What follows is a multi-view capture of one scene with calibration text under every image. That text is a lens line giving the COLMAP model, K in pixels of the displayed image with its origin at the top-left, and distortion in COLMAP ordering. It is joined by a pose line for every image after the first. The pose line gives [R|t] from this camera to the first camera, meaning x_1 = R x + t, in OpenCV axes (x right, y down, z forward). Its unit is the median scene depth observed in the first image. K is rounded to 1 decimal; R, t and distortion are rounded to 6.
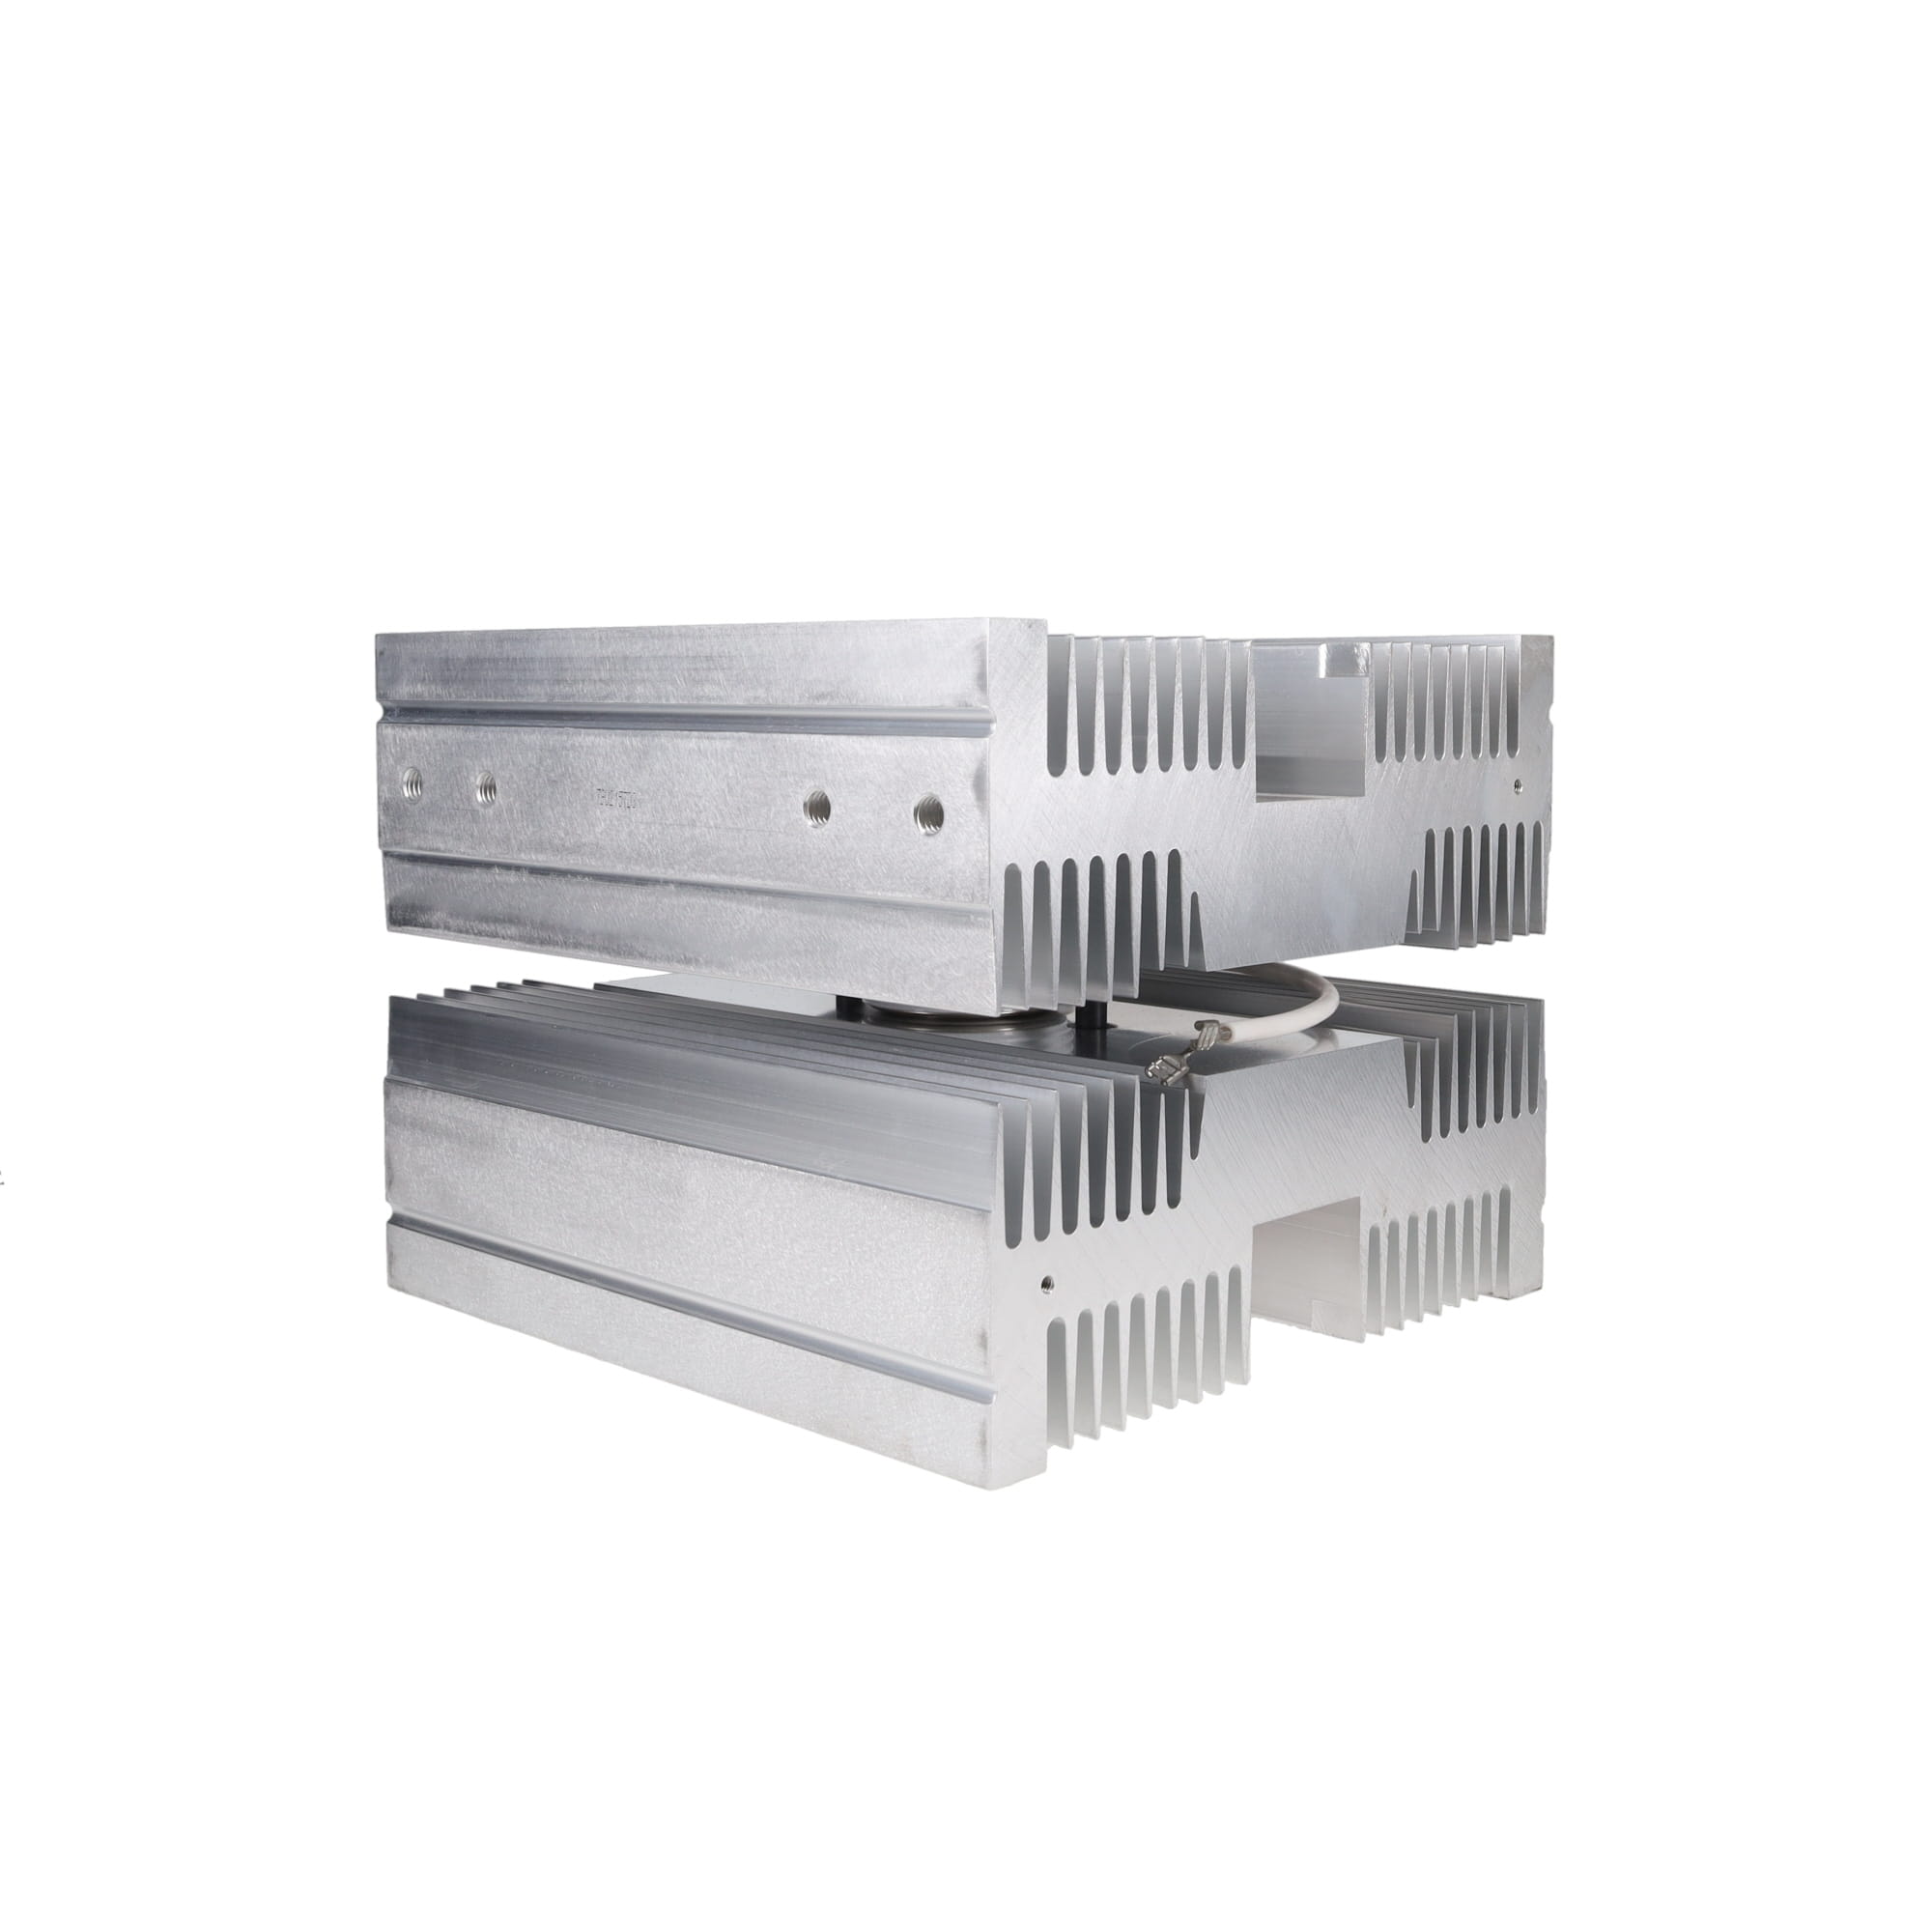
lens RADIAL K [[2315.8, 0, 966.0], [0, 2315.8, 966.0], [0, 0, 1]] dist [-0.029121, -0.014523]
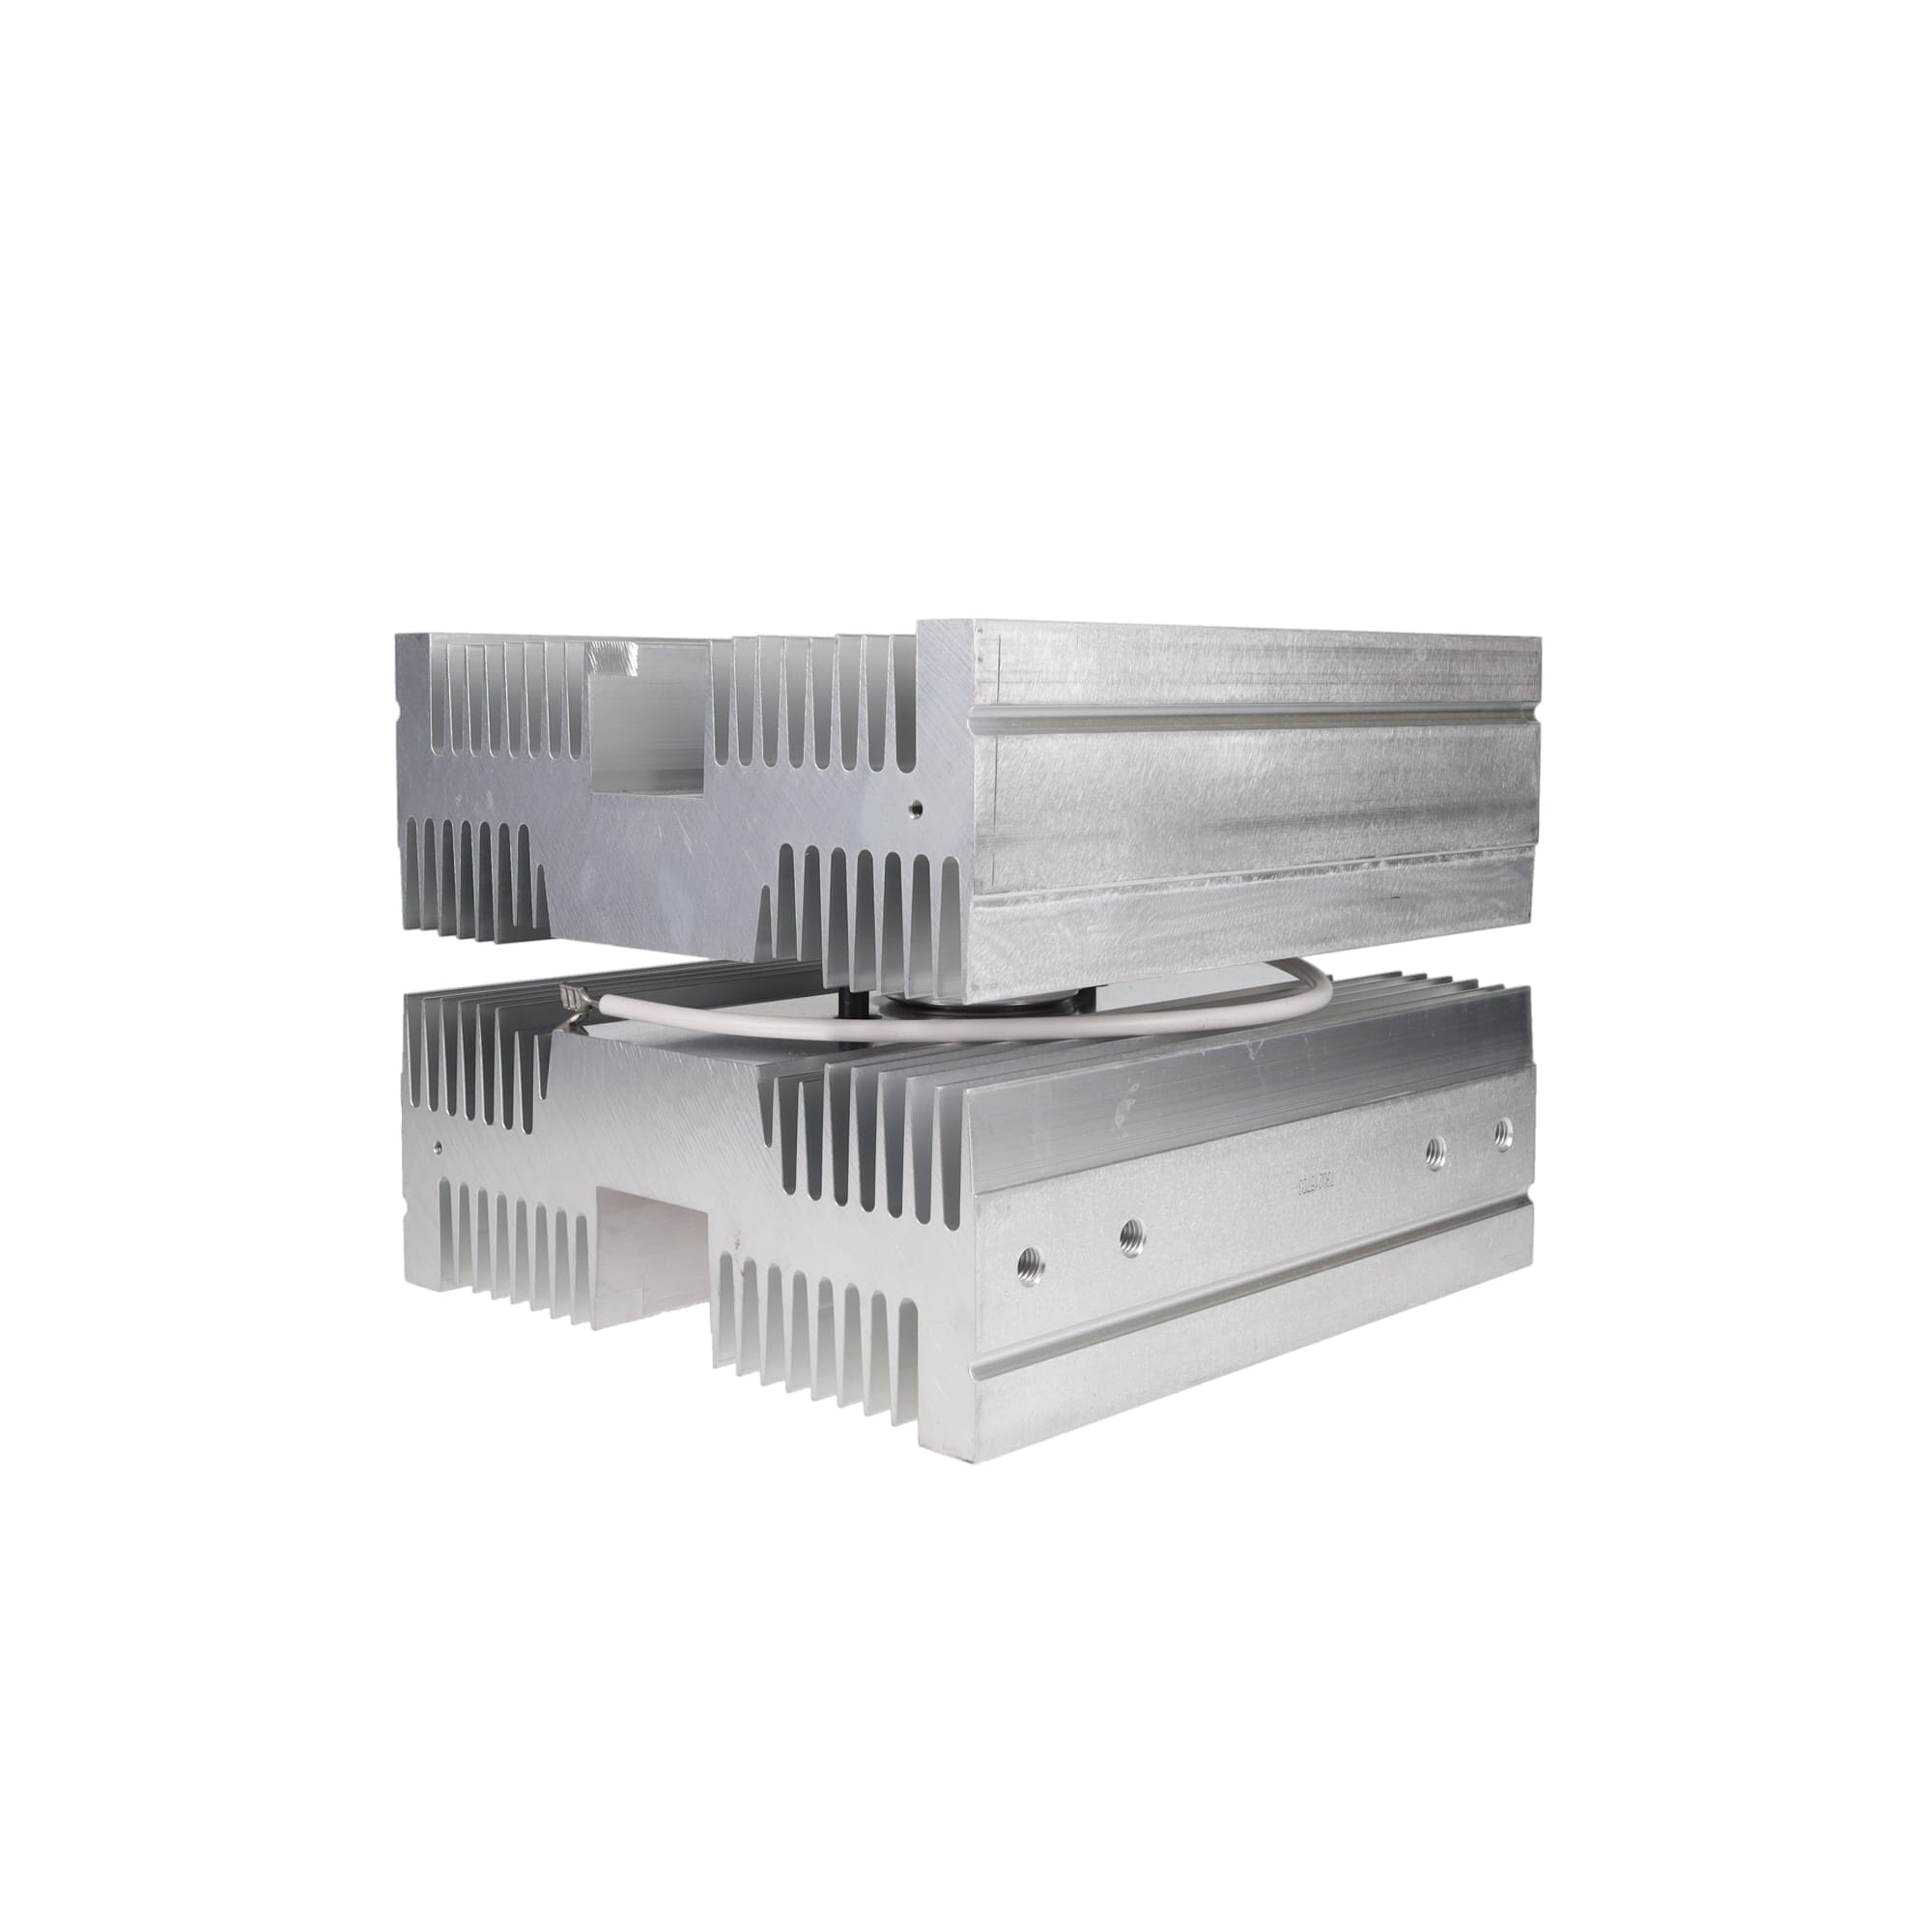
lens RADIAL K [[2315.8, 0, 966.0], [0, 2315.8, 966.0], [0, 0, 1]] dist [-0.029121, -0.014523]
pose [[0.014106, 0.125592, -0.991982, 1.101381], [-0.119436, 0.985189, 0.123033, -0.131621], [0.992742, 0.116743, 0.028898, 1.049429]]
